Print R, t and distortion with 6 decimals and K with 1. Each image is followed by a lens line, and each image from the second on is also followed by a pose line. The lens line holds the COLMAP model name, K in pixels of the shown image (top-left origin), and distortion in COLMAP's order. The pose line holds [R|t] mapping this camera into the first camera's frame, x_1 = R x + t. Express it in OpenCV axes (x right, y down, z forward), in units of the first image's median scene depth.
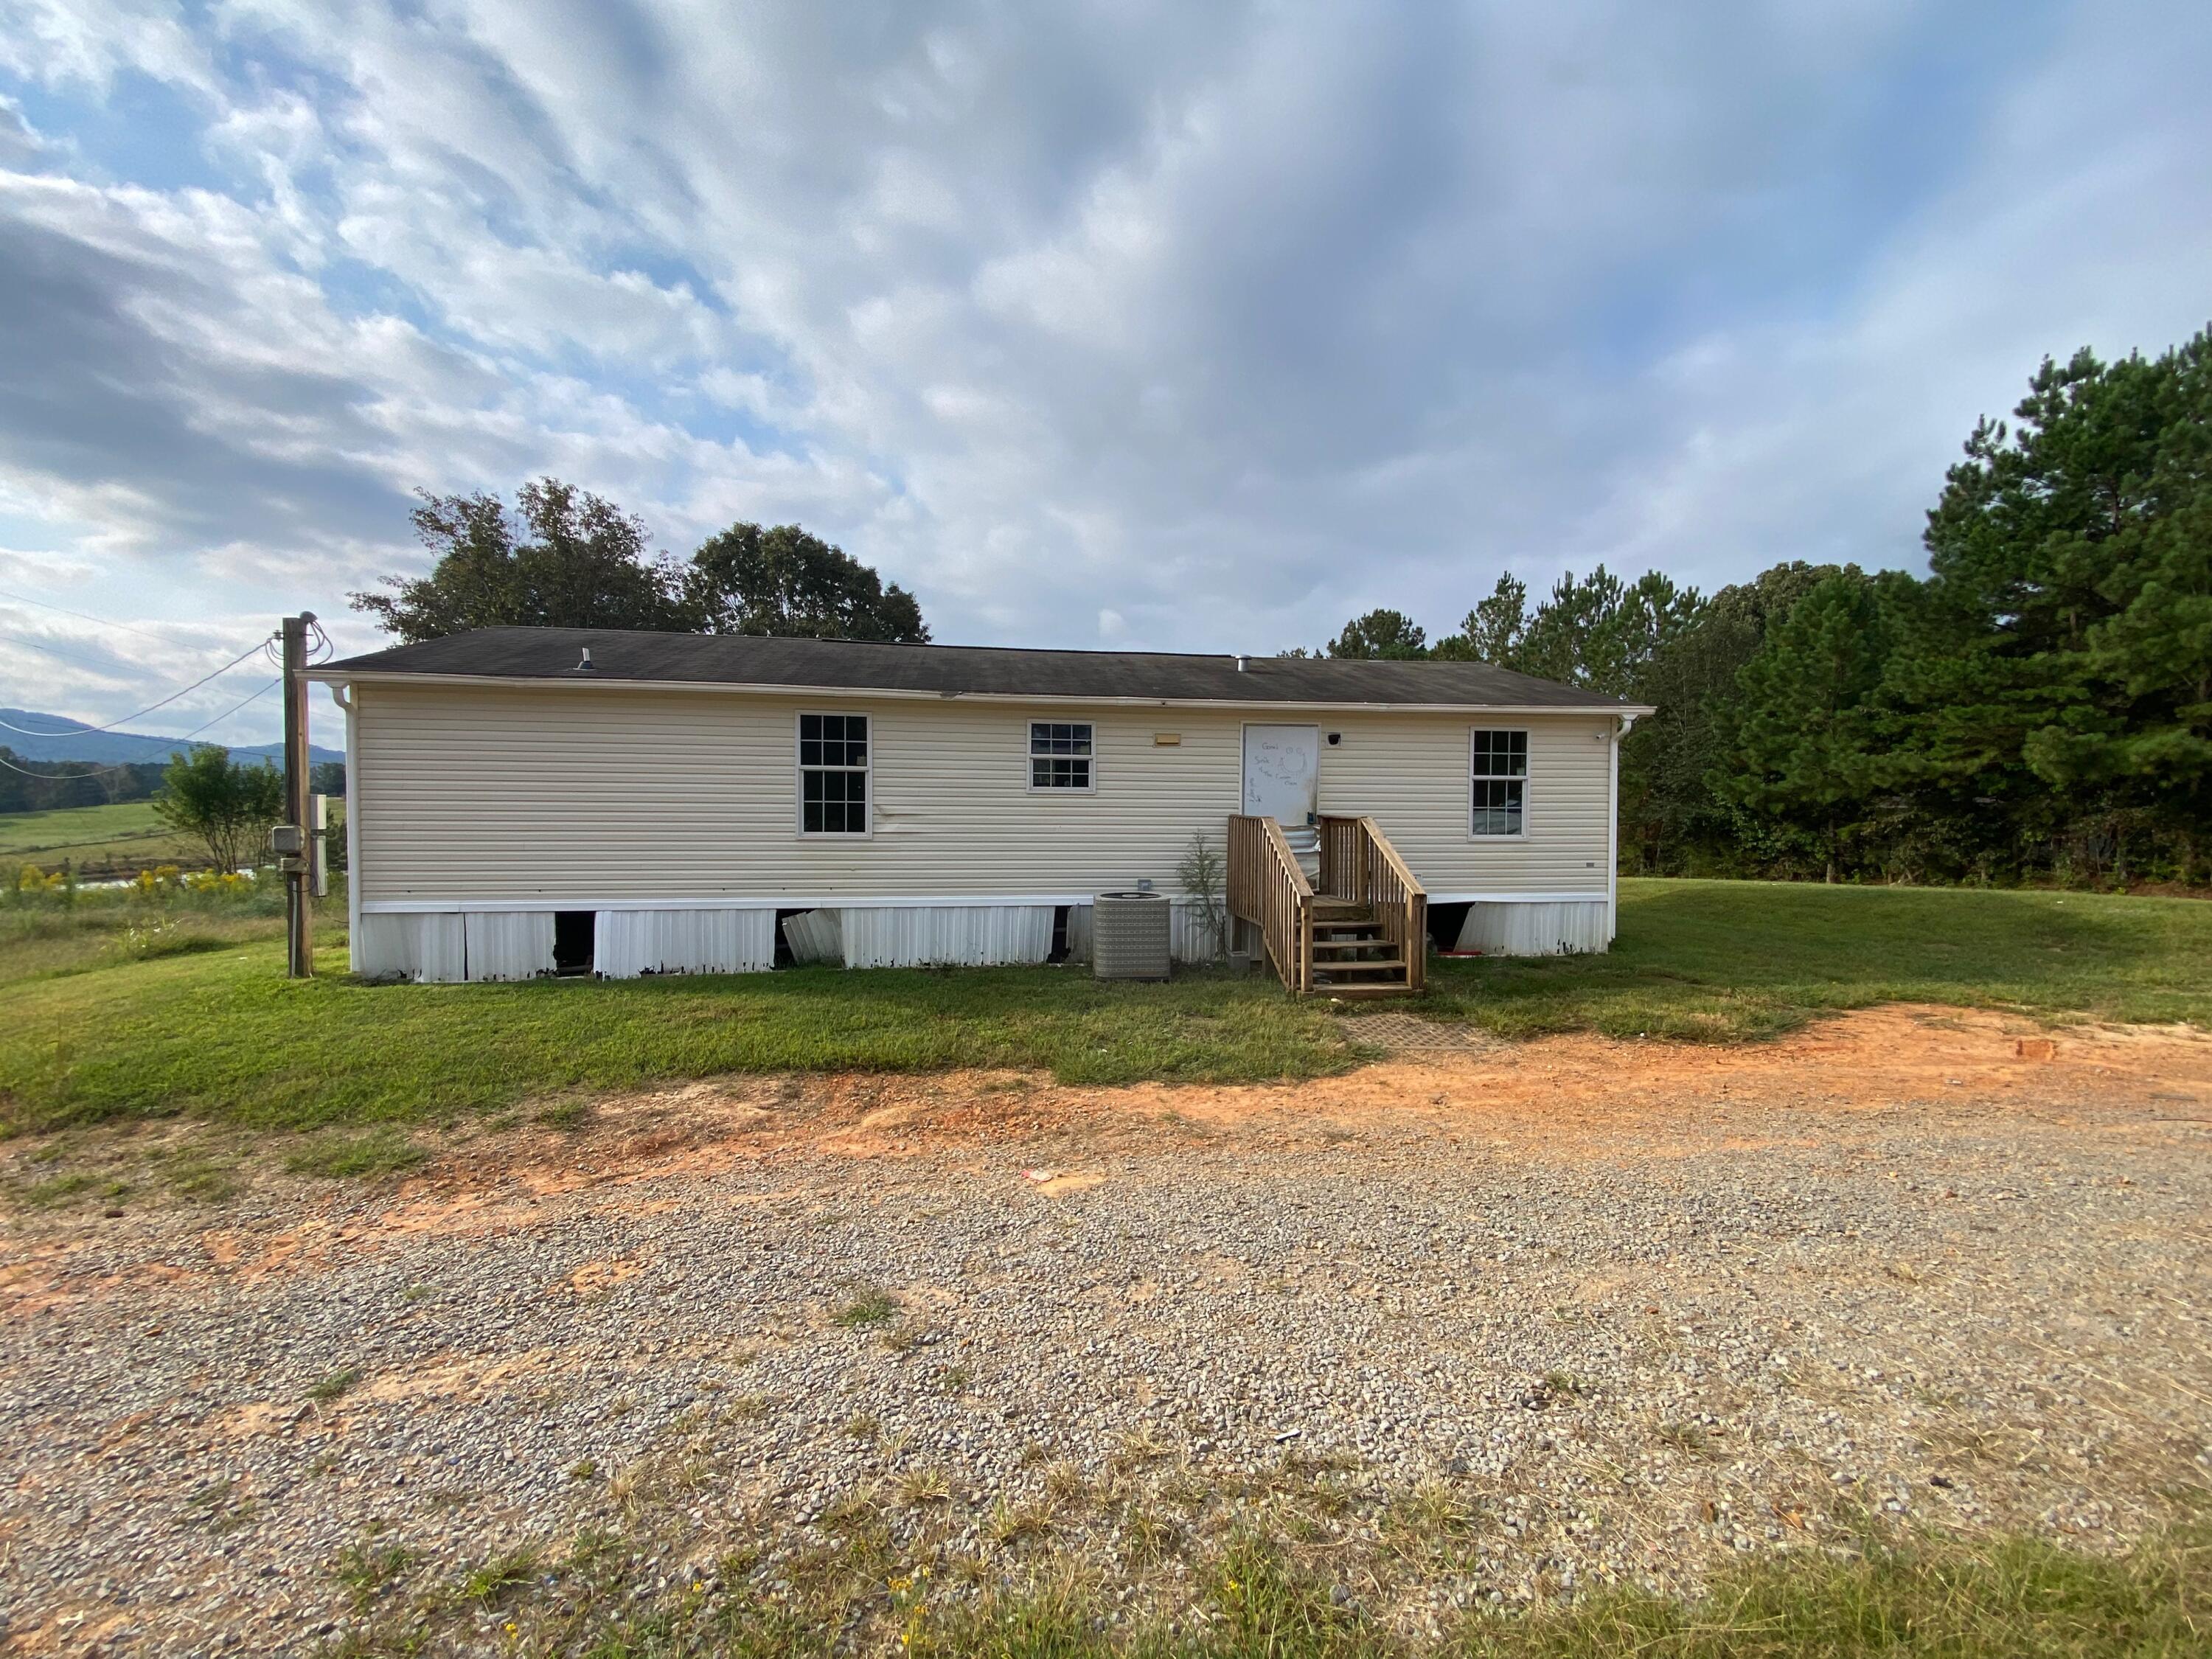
lens RADIAL K [[969.0, 0, 1091.2], [0, 969.0, 850.9], [0, 0, 1]] dist [-0.001558, -0.014614]
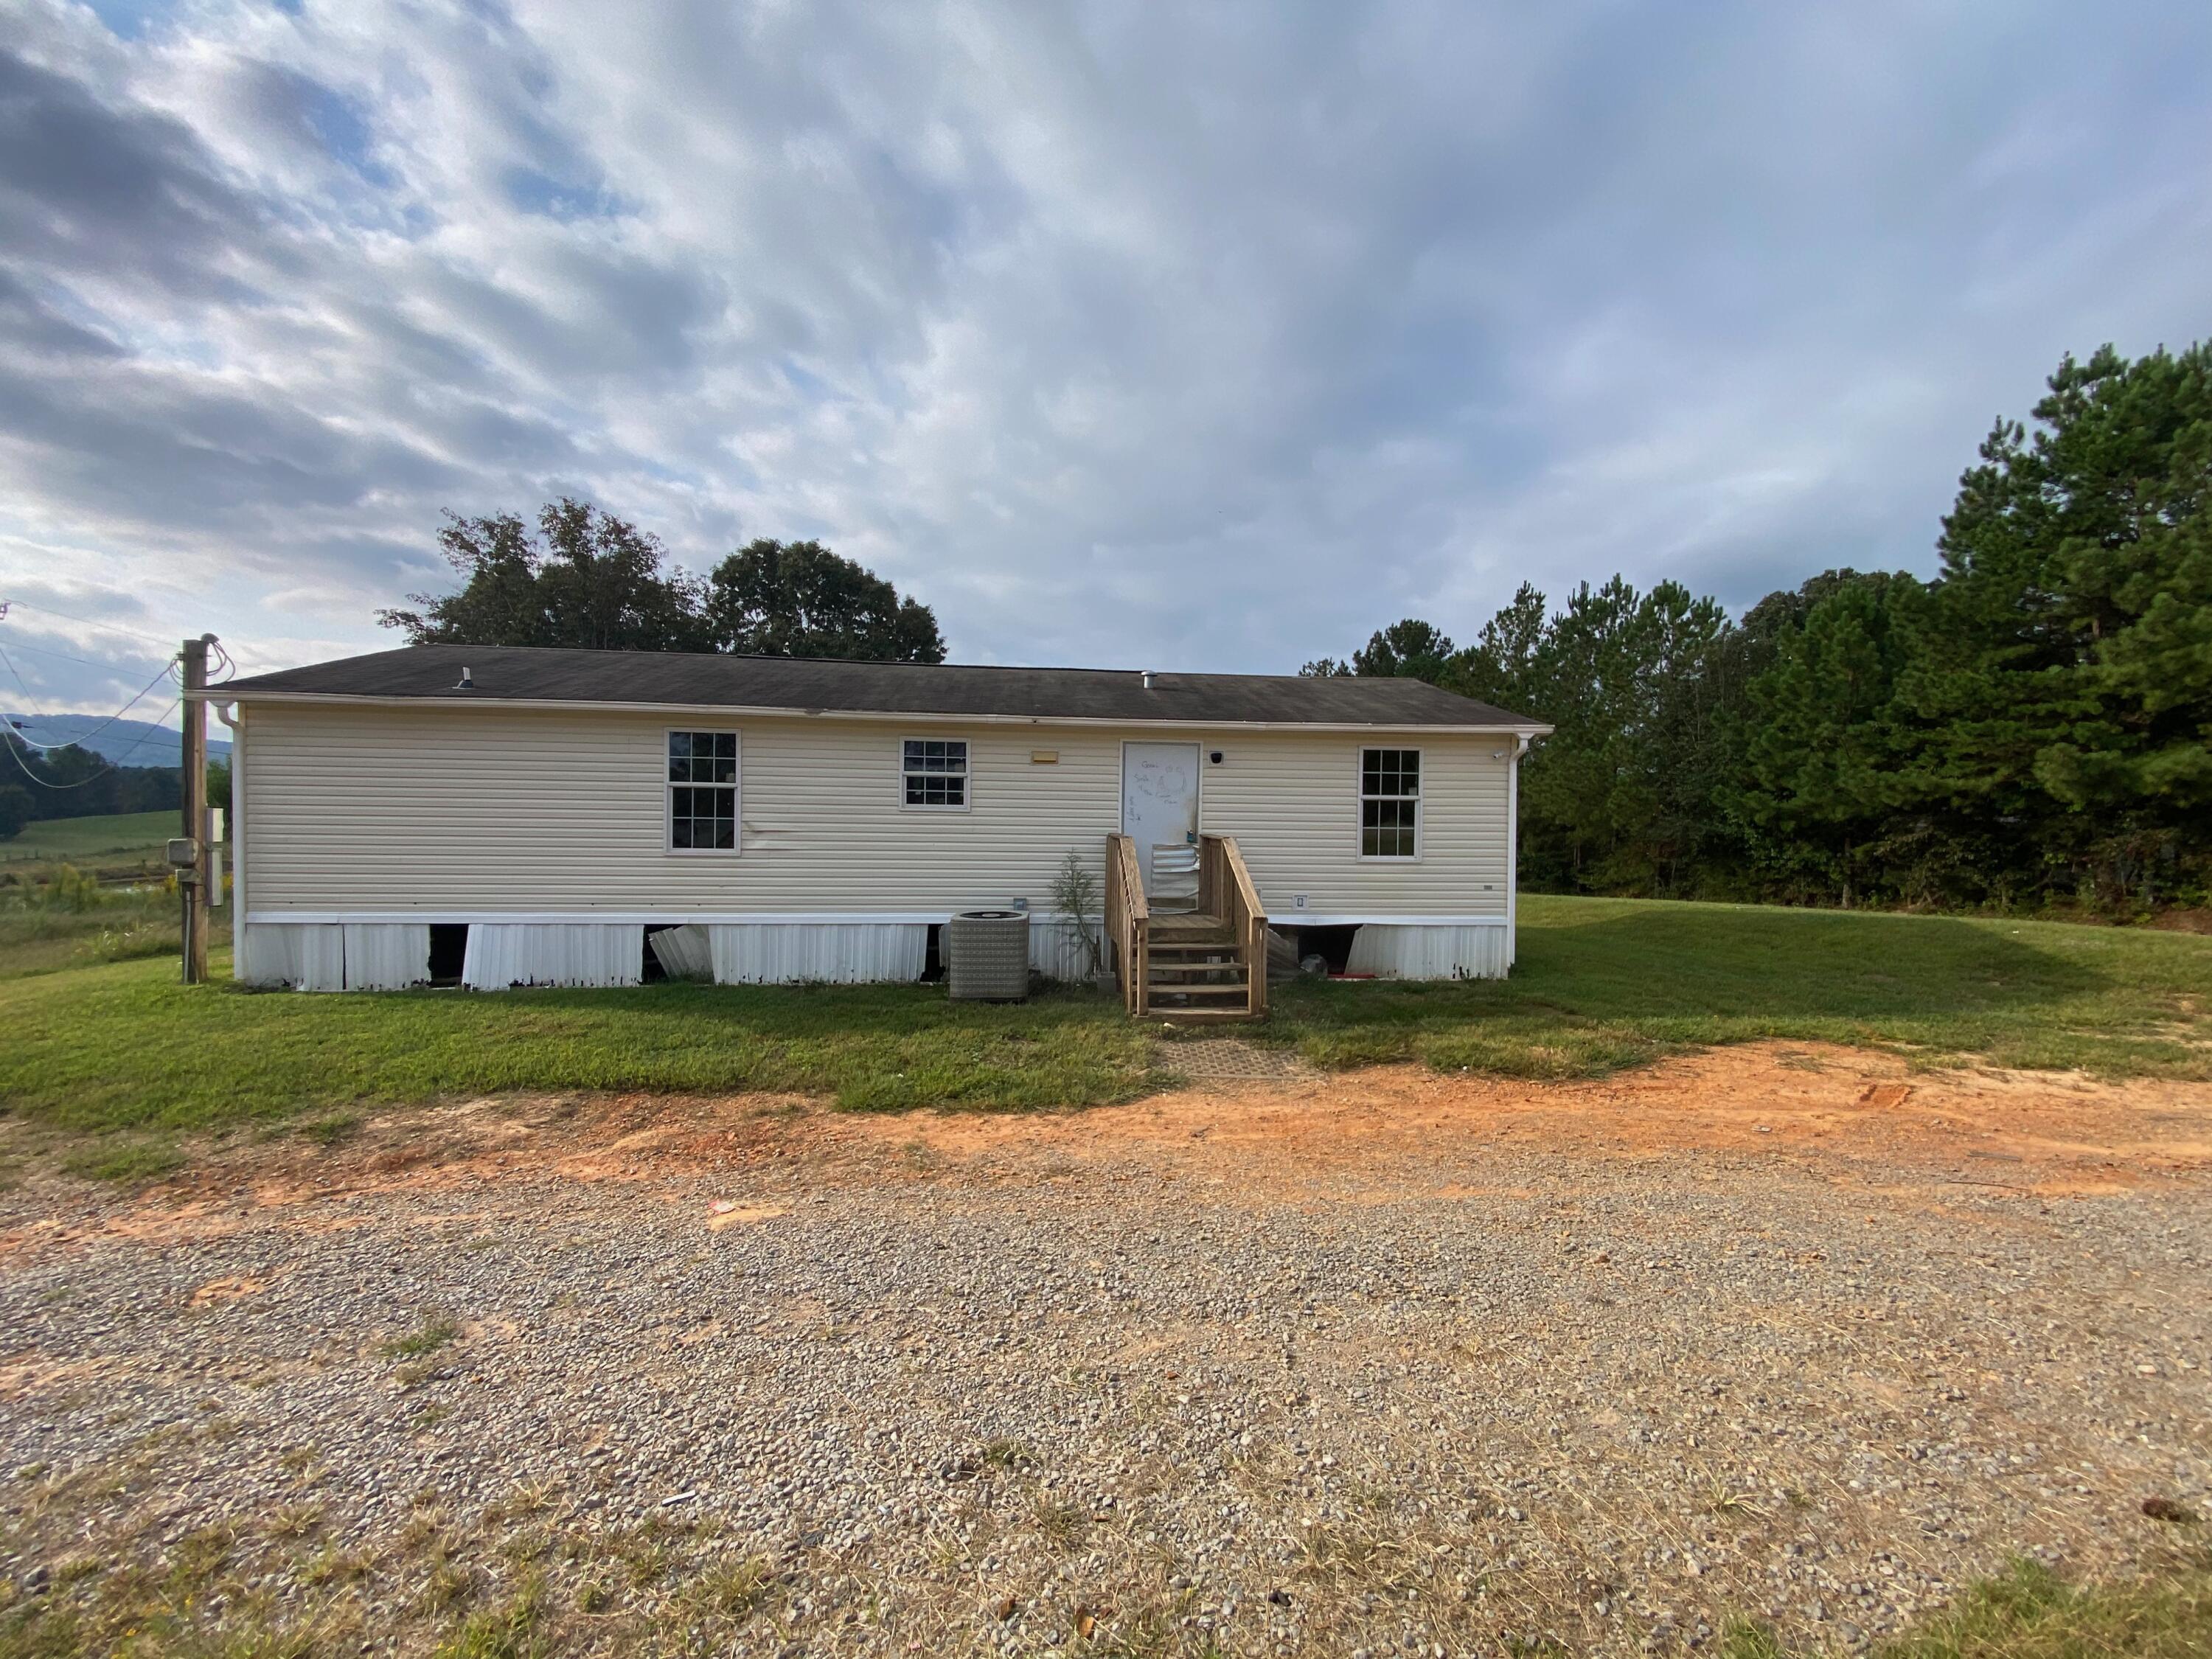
lens RADIAL K [[969.0, 0, 1100.7], [0, 969.0, 847.1], [0, 0, 1]] dist [-0.001558, -0.014614]
pose [[0.998687, 0.008004, -0.050597, 0.195391], [-0.008726, 0.999863, -0.014062, -0.010143], [0.050477, 0.014485, 0.998620, 0.013942]]
